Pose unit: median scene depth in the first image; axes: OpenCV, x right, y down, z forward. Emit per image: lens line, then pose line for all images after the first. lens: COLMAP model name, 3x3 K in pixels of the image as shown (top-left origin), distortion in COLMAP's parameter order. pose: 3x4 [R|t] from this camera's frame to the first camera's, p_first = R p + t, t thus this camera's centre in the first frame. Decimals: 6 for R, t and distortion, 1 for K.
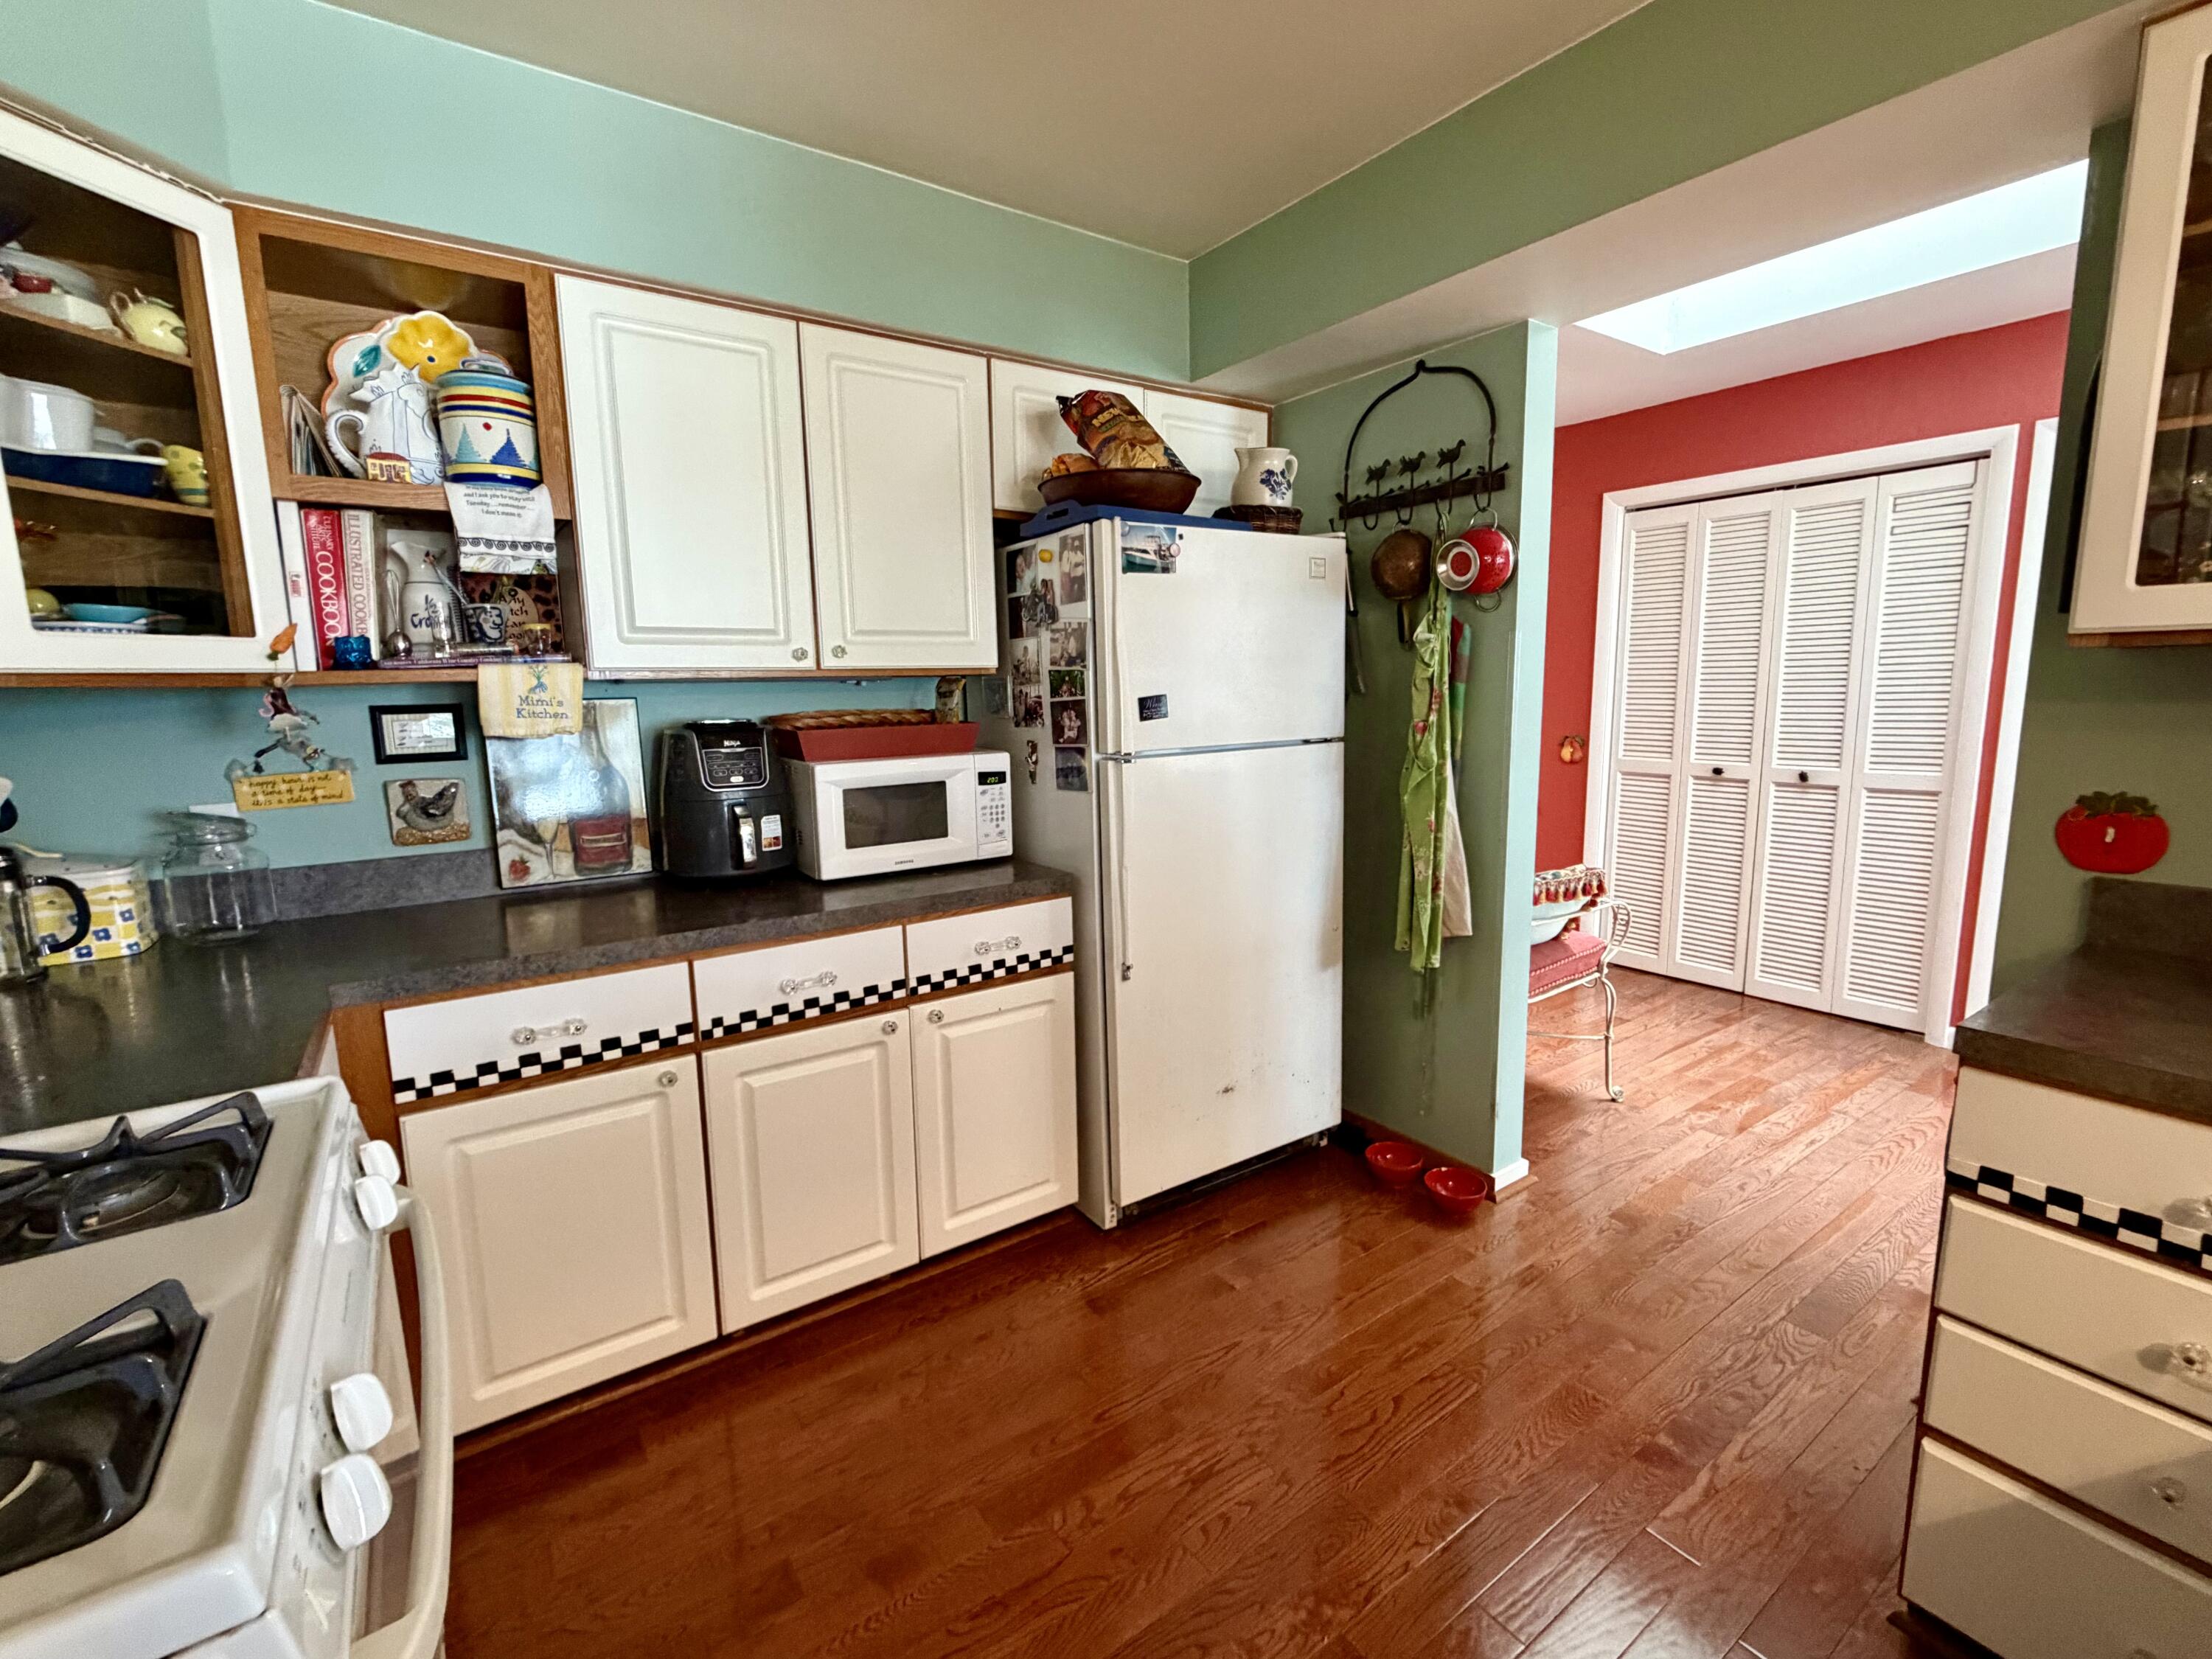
lens RADIAL K [[971.8, 0, 1106.0], [0, 971.8, 829.5], [0, 0, 1]] dist [0.000762, -0.000032]
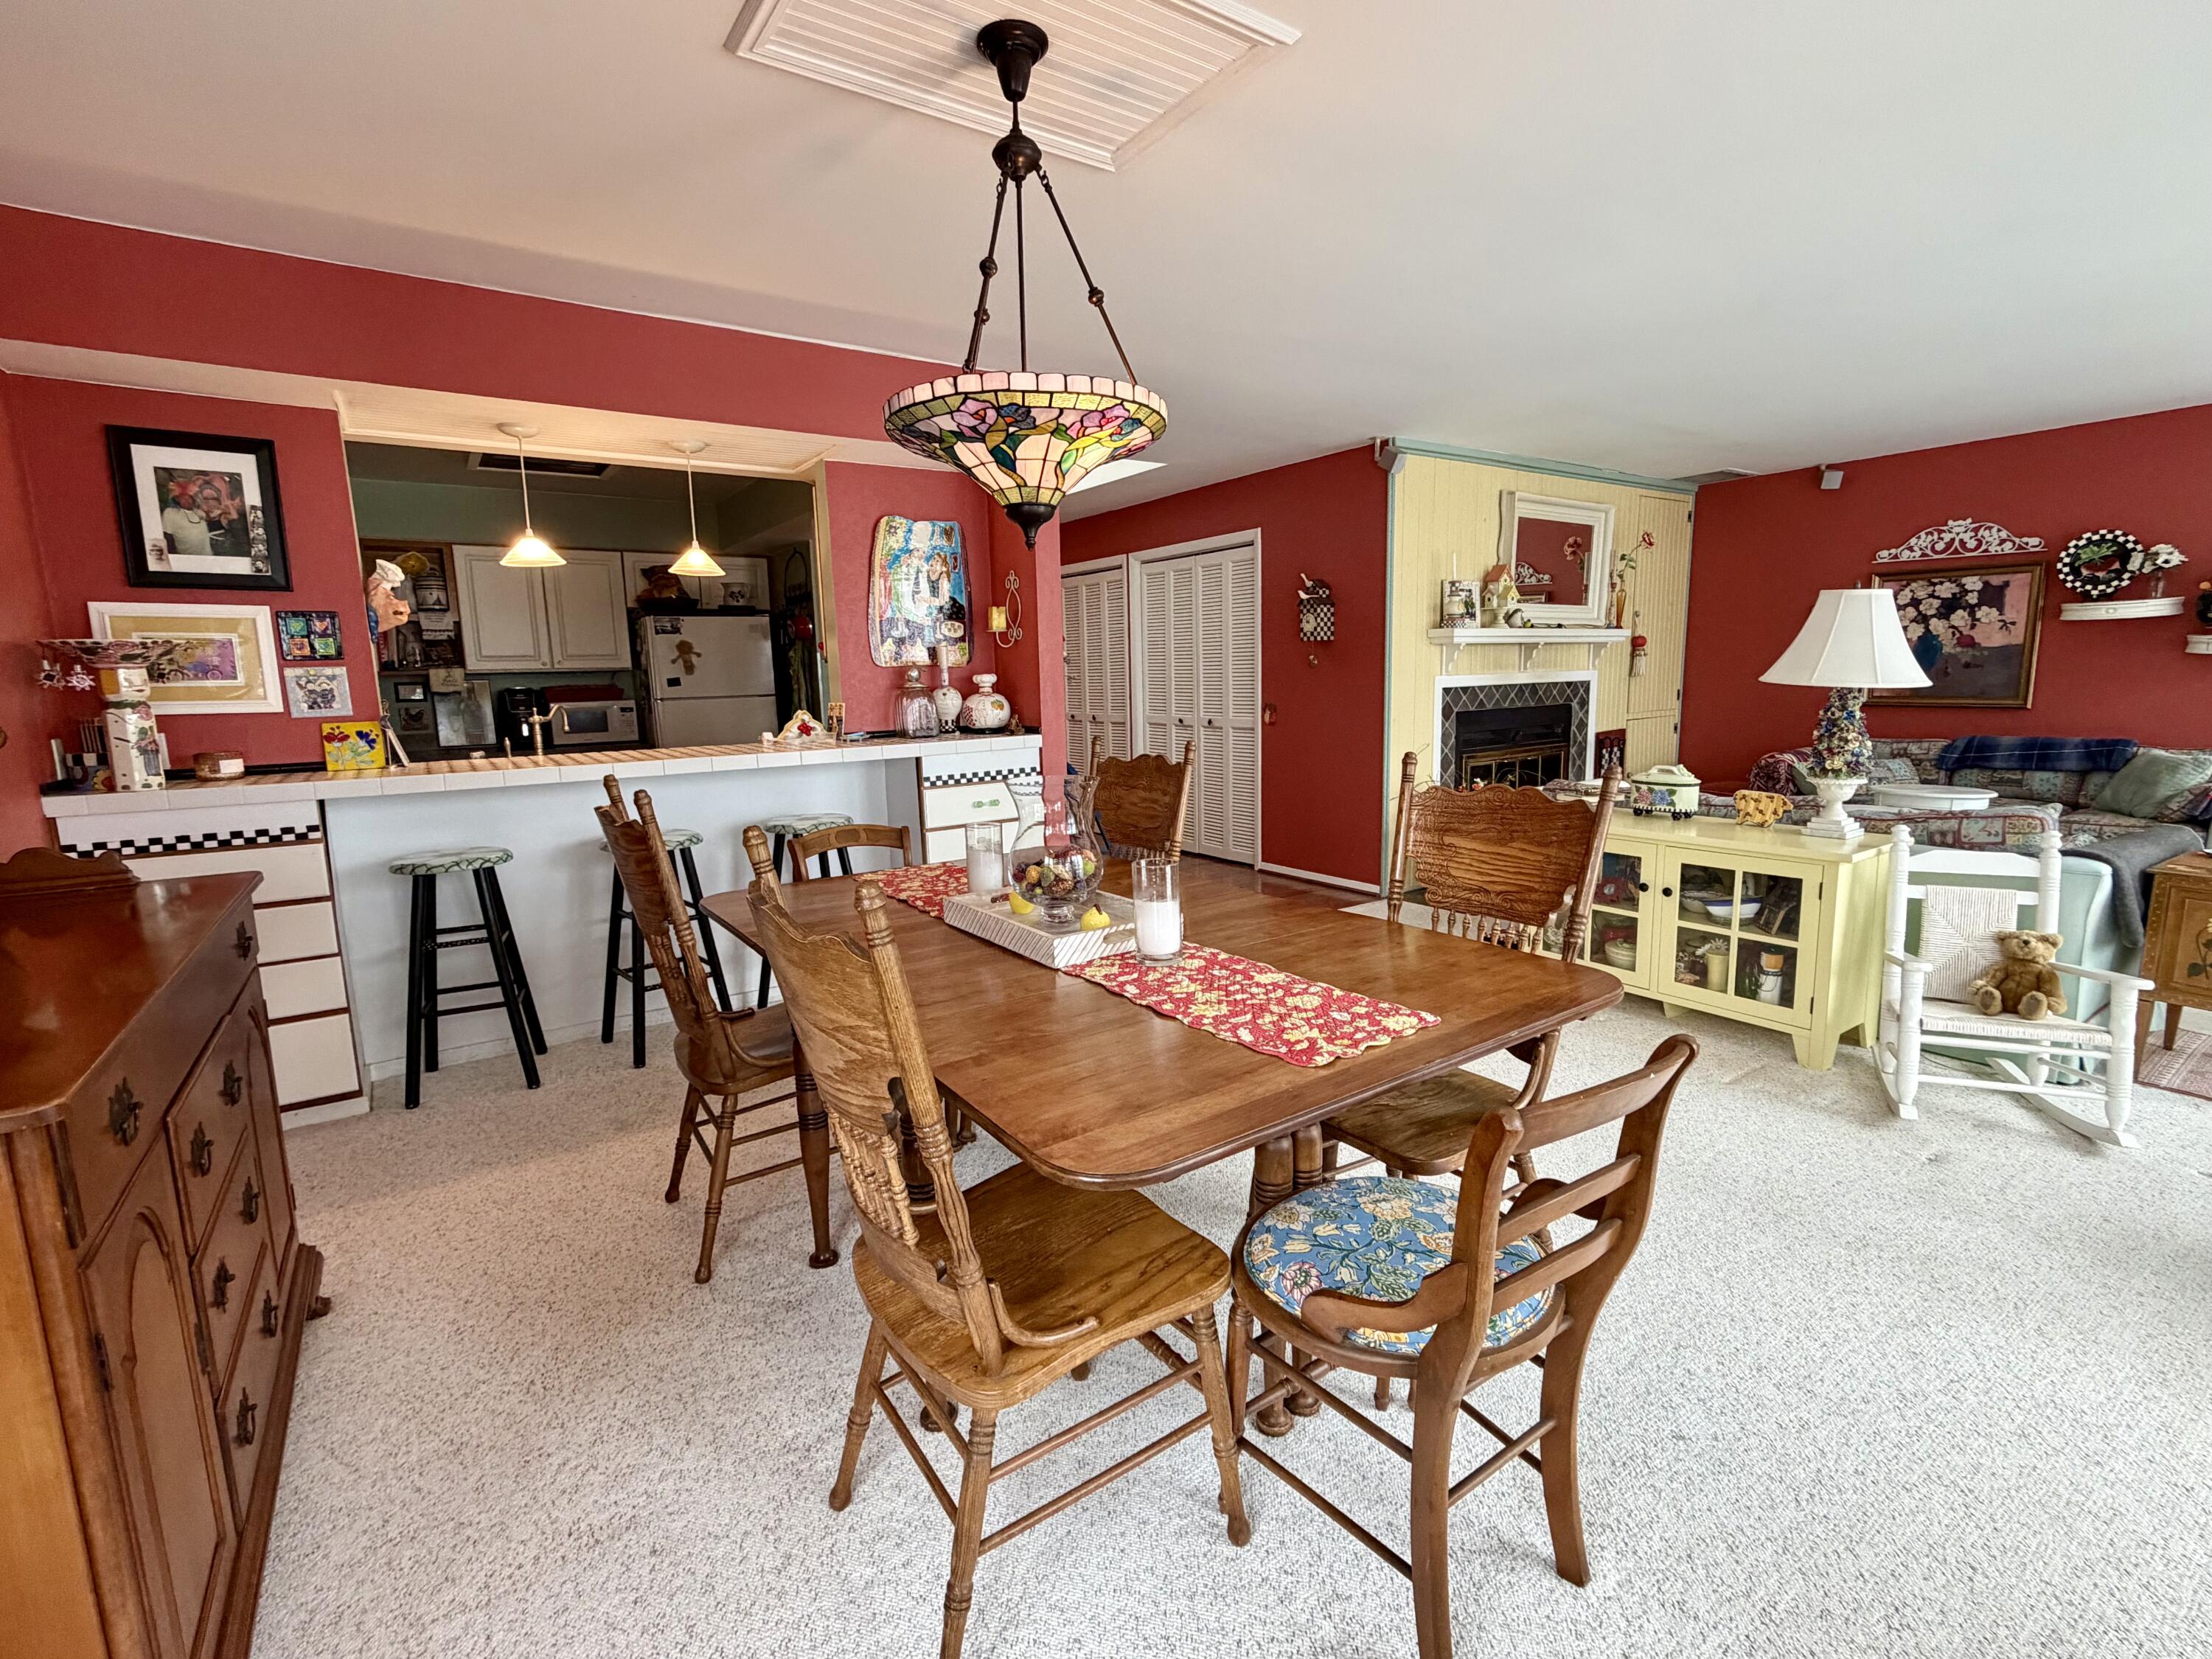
lens RADIAL K [[1001.4, 0, 1106.0], [0, 1001.4, 829.5], [0, 0, 1]] dist [-0.000647, -0.000637]
pose [[0.999973, -0.004984, -0.005443, 1.437876], [0.005016, 0.999970, 0.005921, 0.315184], [0.005413, -0.005948, 0.999968, -2.056787]]
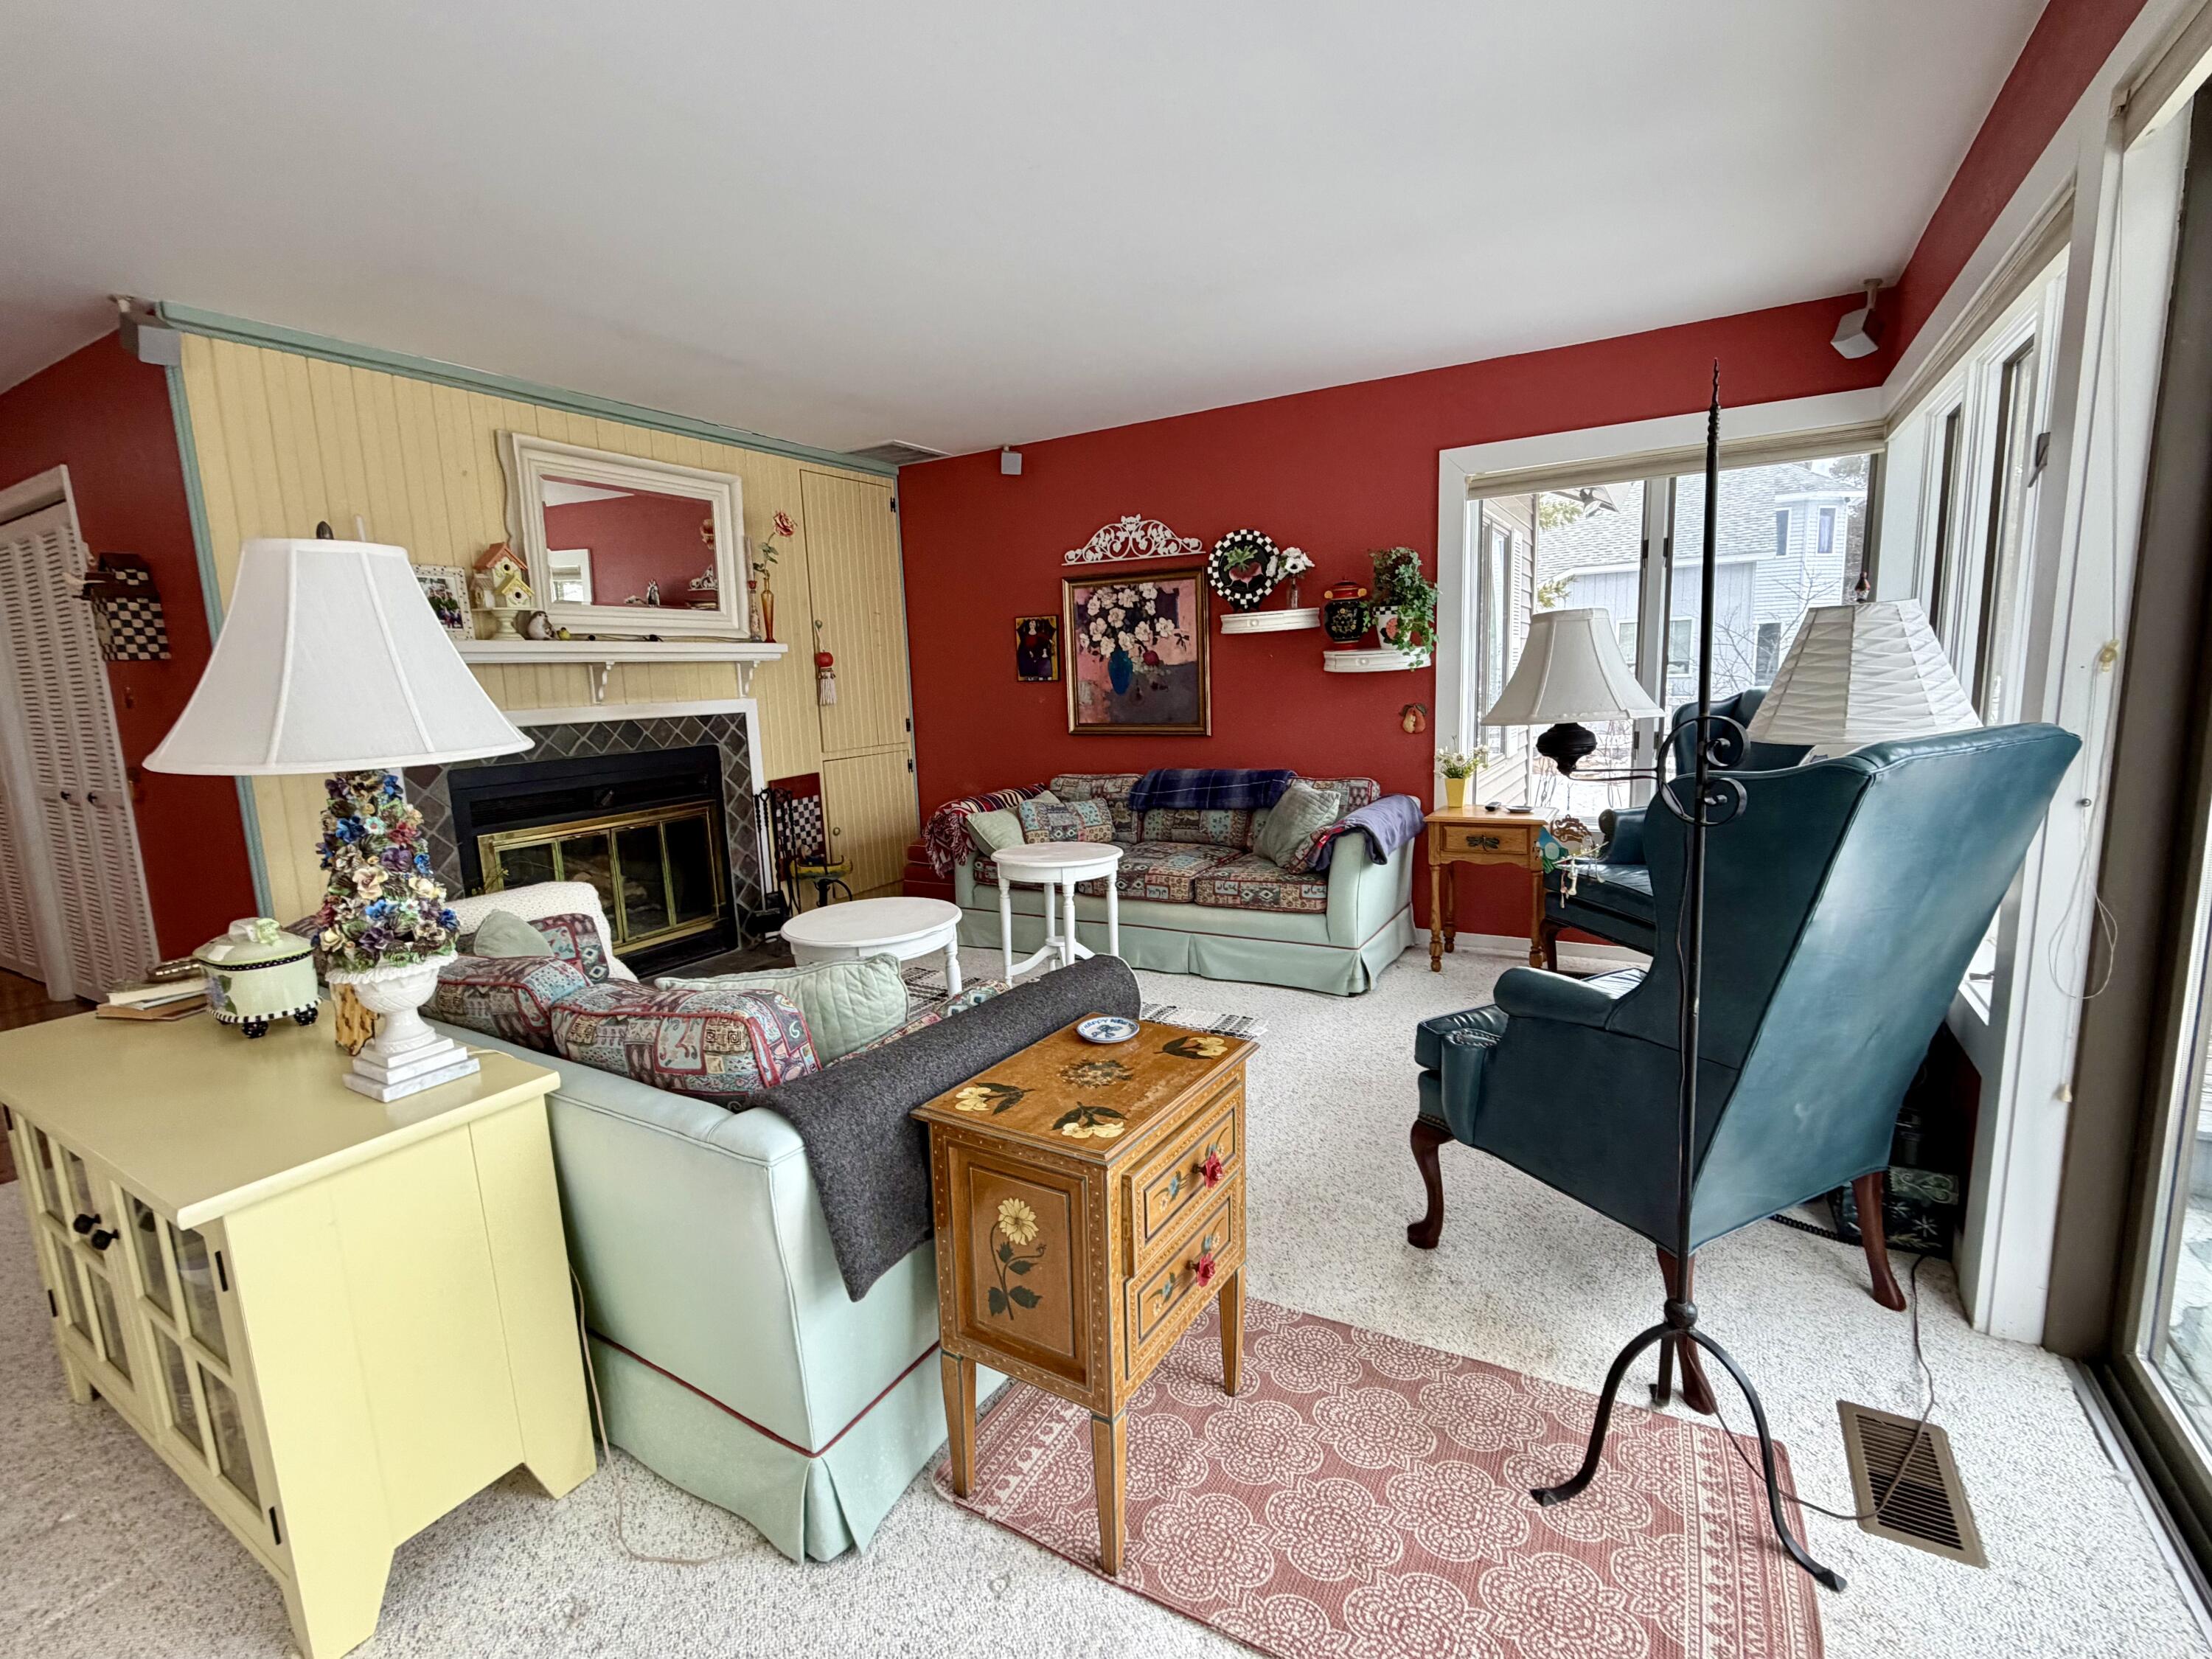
lens RADIAL K [[1001.4, 0, 1106.0], [0, 1001.4, 829.5], [0, 0, 1]] dist [-0.000647, -0.000637]
pose [[0.906961, -0.078910, 0.413758, 2.781084], [0.083079, 0.996511, 0.007939, 0.190368], [-0.412941, 0.027174, 0.910352, -1.328175]]
